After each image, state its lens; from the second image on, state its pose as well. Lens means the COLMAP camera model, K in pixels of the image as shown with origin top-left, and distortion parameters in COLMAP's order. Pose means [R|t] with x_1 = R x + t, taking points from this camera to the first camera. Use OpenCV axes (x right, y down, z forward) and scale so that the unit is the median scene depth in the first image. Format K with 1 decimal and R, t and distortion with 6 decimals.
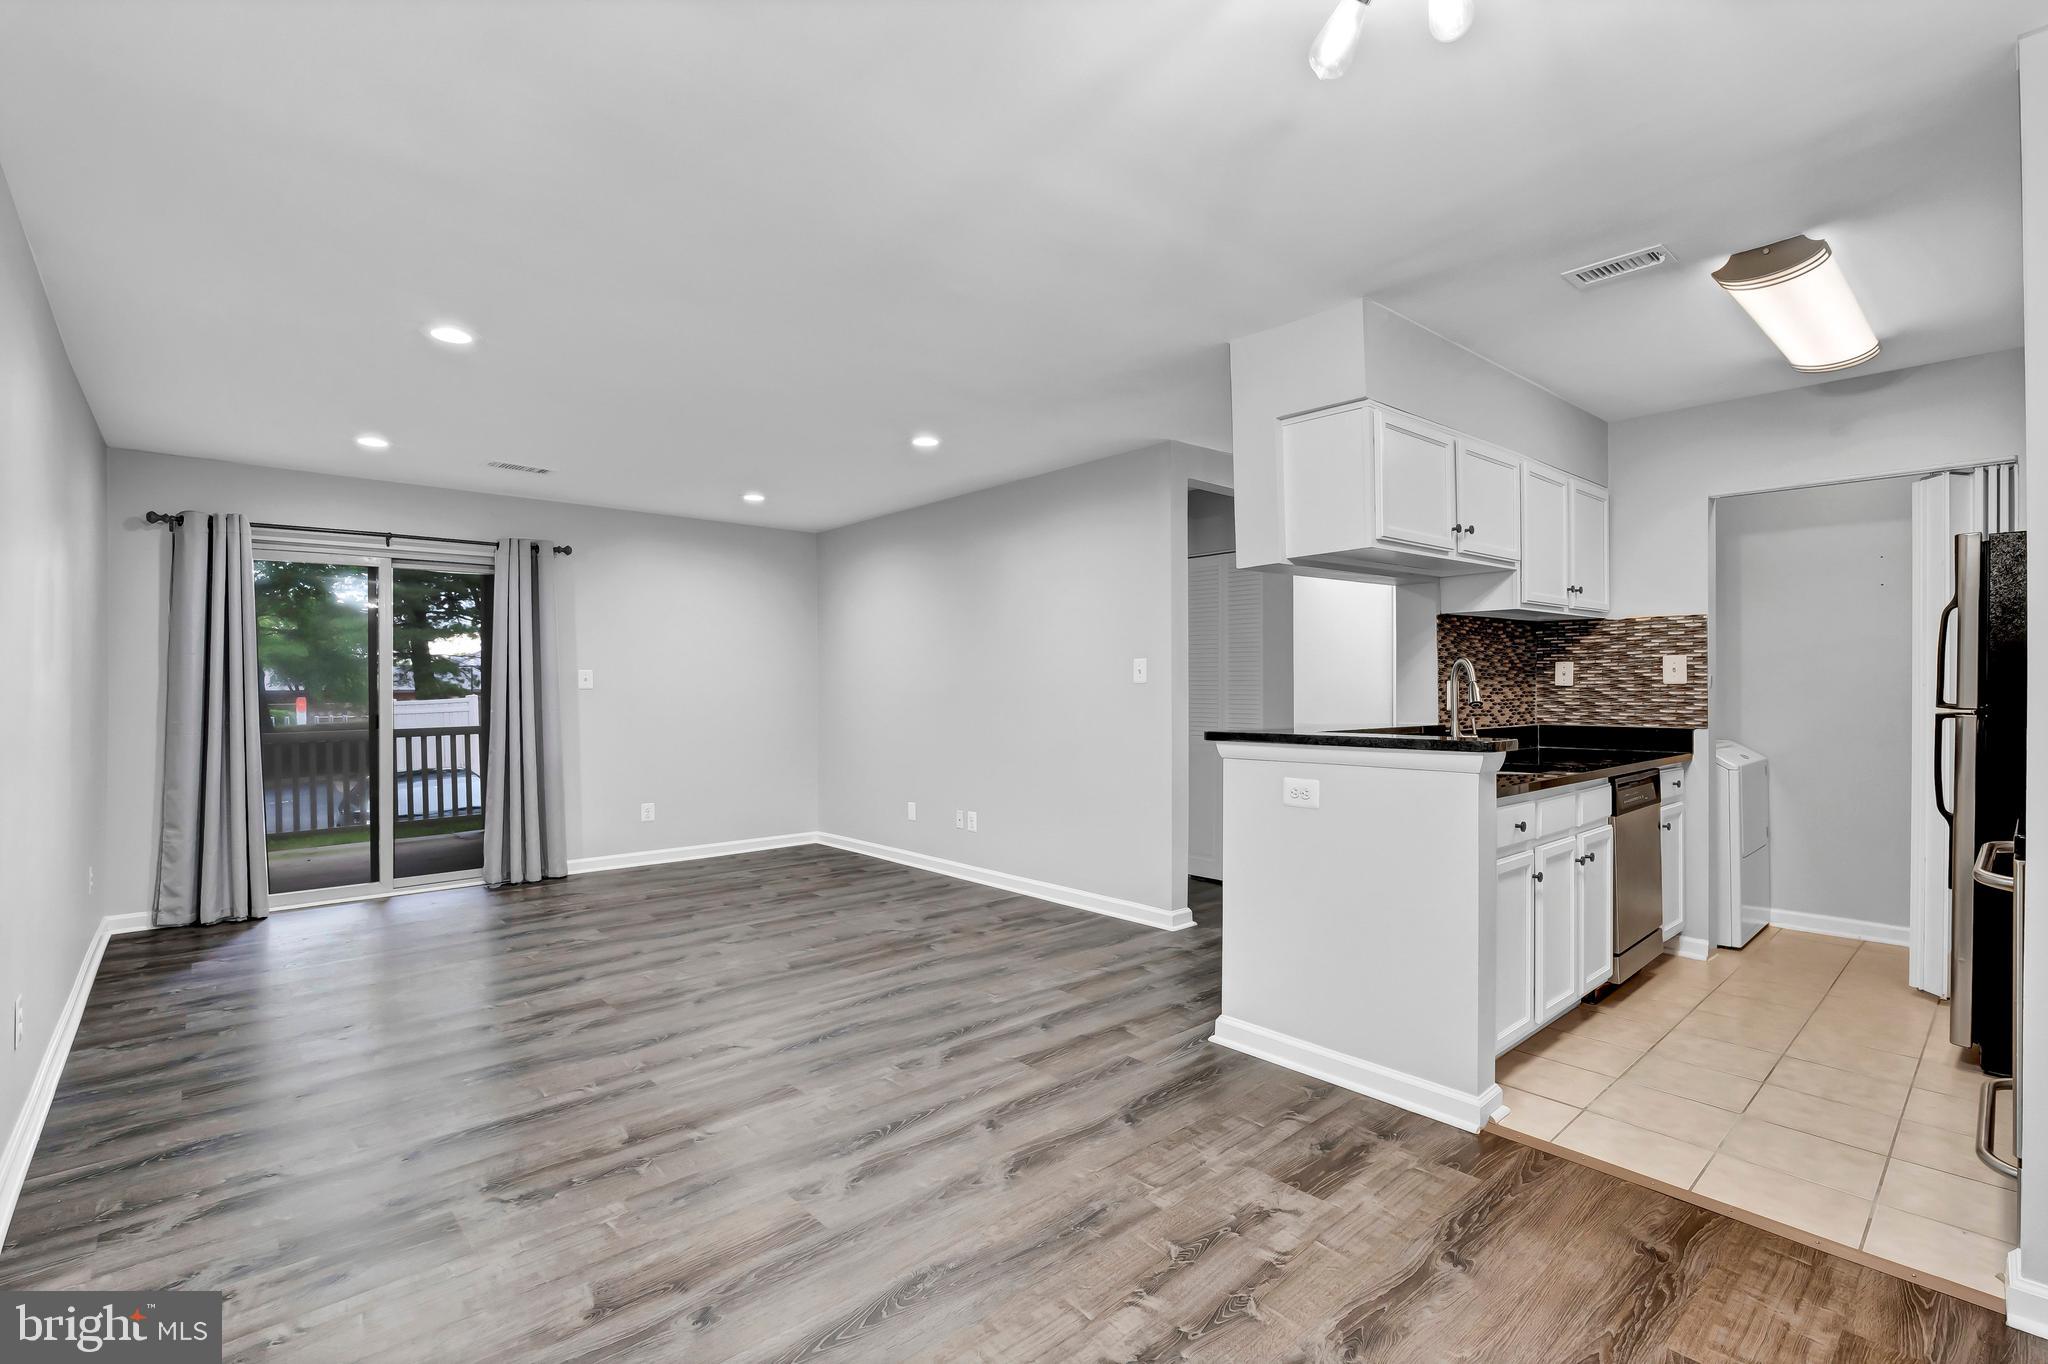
lens RADIAL K [[929.9, 0, 1025.4], [0, 929.9, 685.6], [0, 0, 1]] dist [-0.001335, 0.000069]
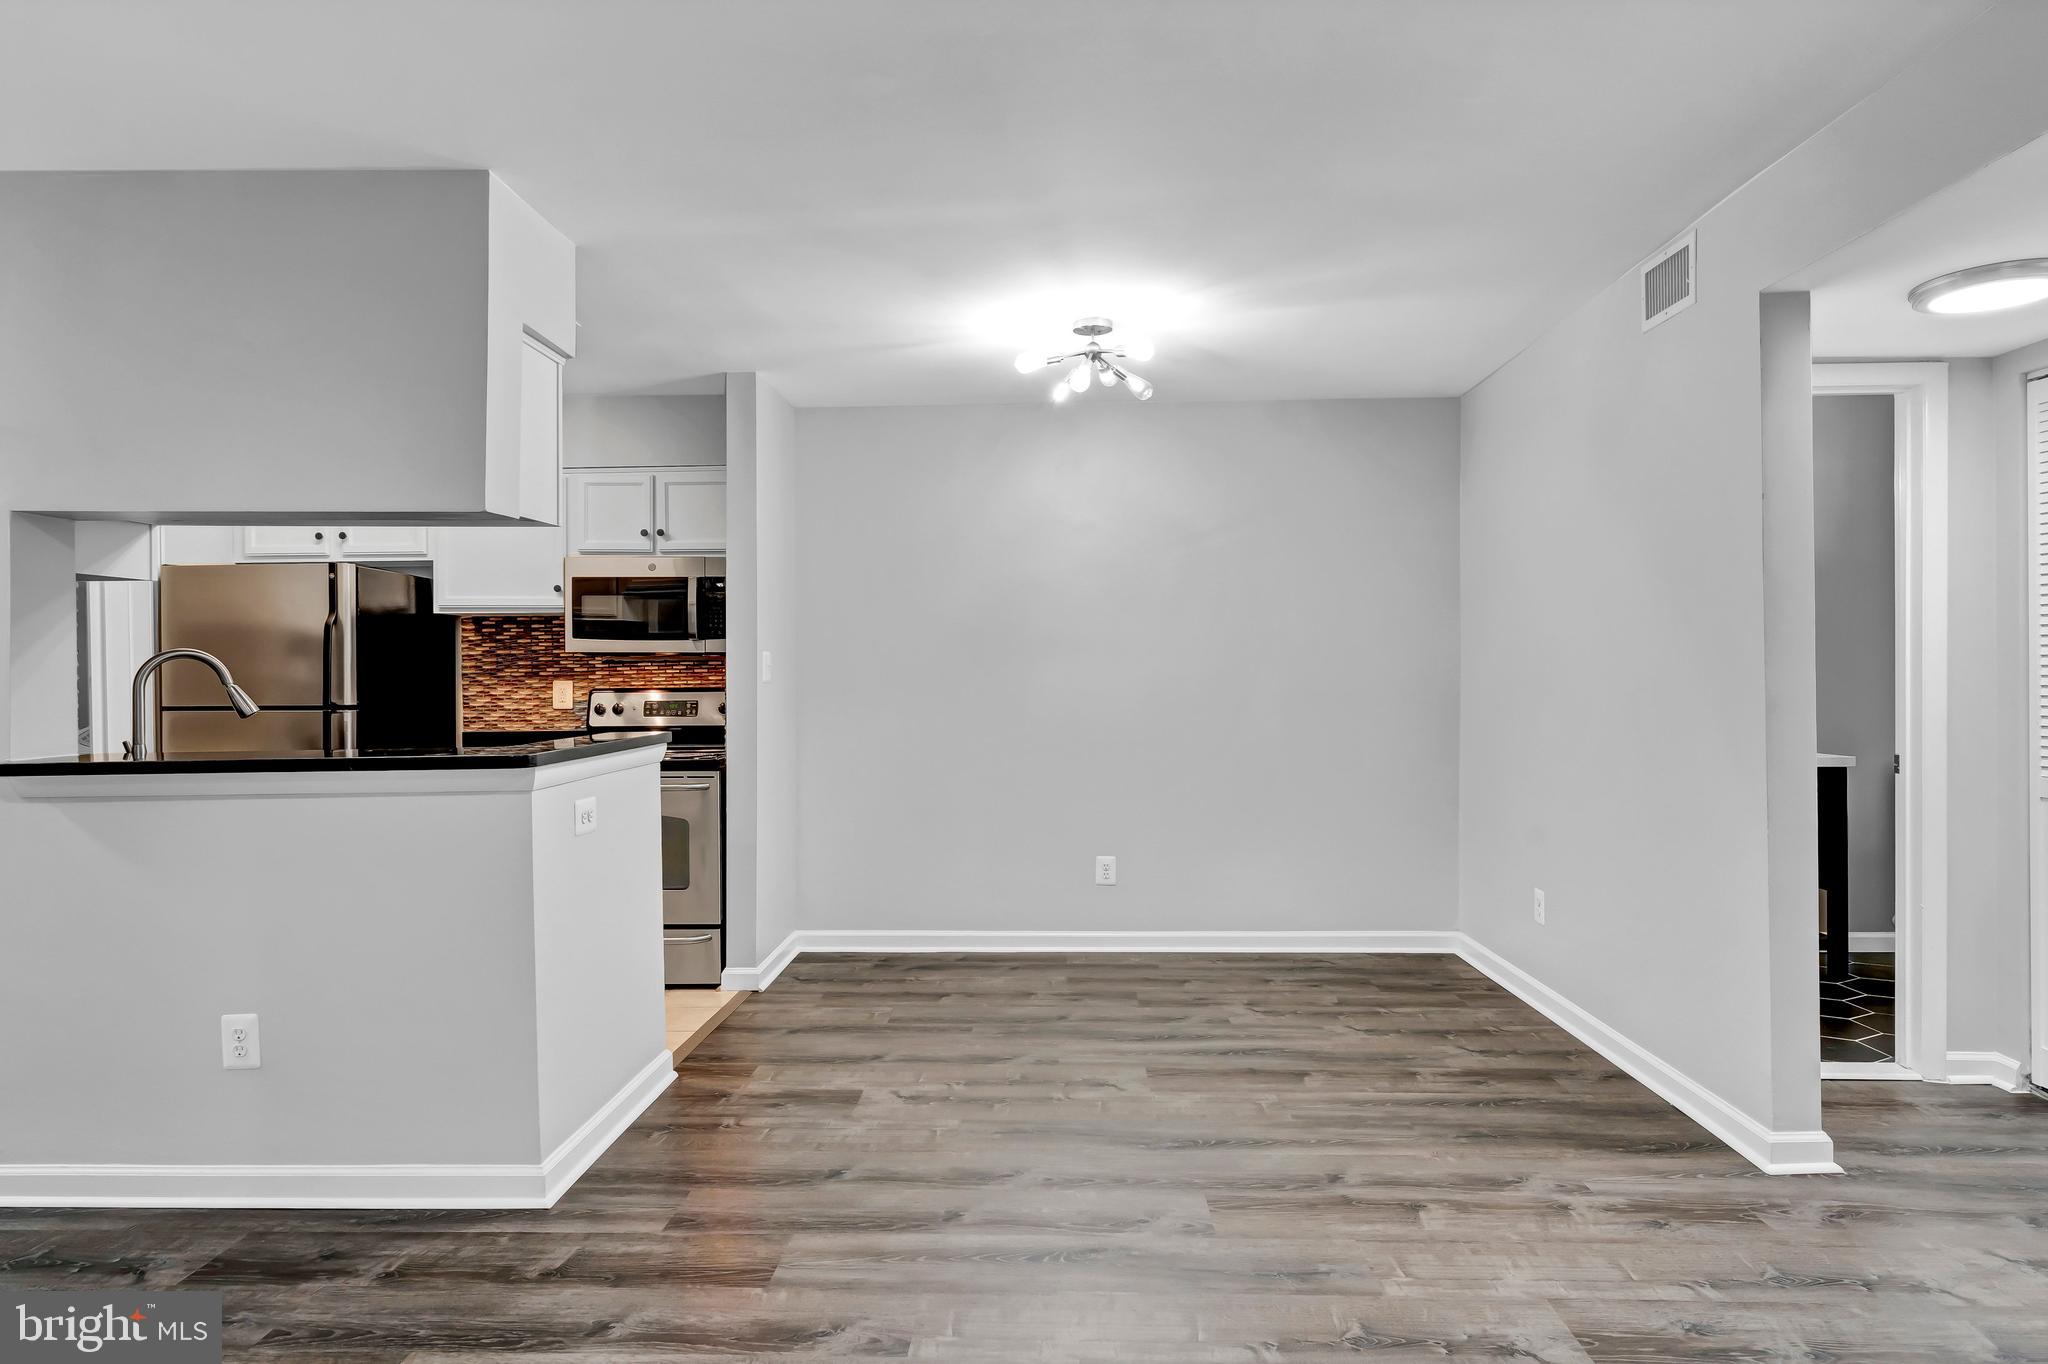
lens RADIAL K [[1145.8, 0, 1024.0], [0, 1145.8, 682.0], [0, 0, 1]] dist [0.000696, 0.000099]
pose [[-0.717390, 0.004998, 0.696654, -0.477006], [0.012017, 0.999914, 0.005201, -0.002179], [-0.696568, 0.012103, -0.717389, 1.014693]]
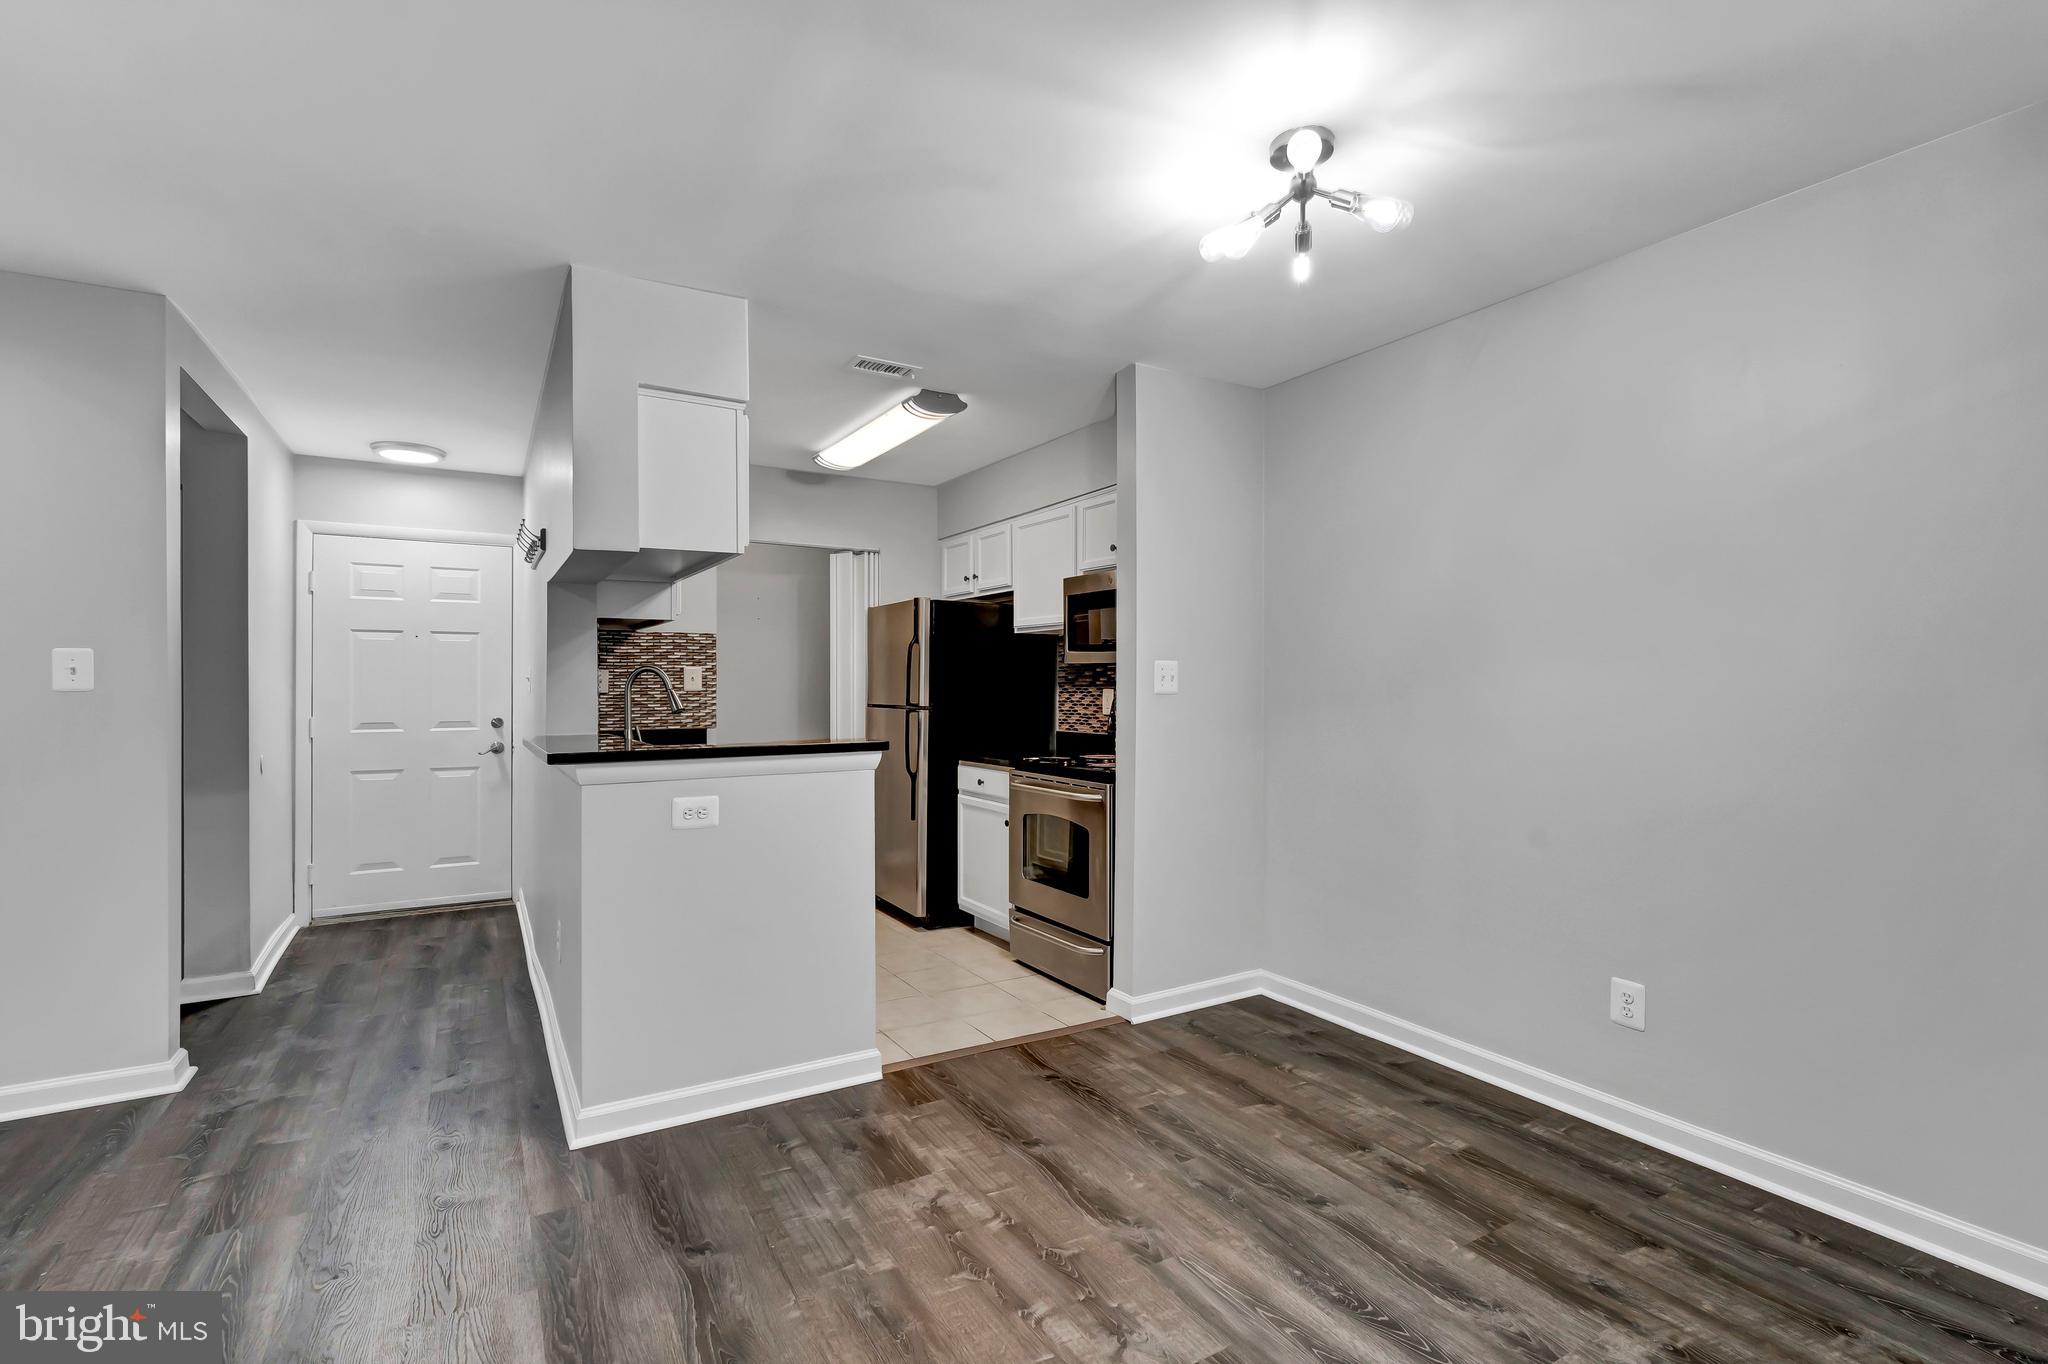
lens RADIAL K [[929.9, 0, 1025.4], [0, 929.9, 685.6], [0, 0, 1]] dist [-0.001335, 0.000069]
pose [[0.193580, 0.004232, 0.981075, -0.370987], [0.001520, 0.999988, -0.004613, -0.002487], [-0.981083, 0.002384, 0.193572, 0.355206]]
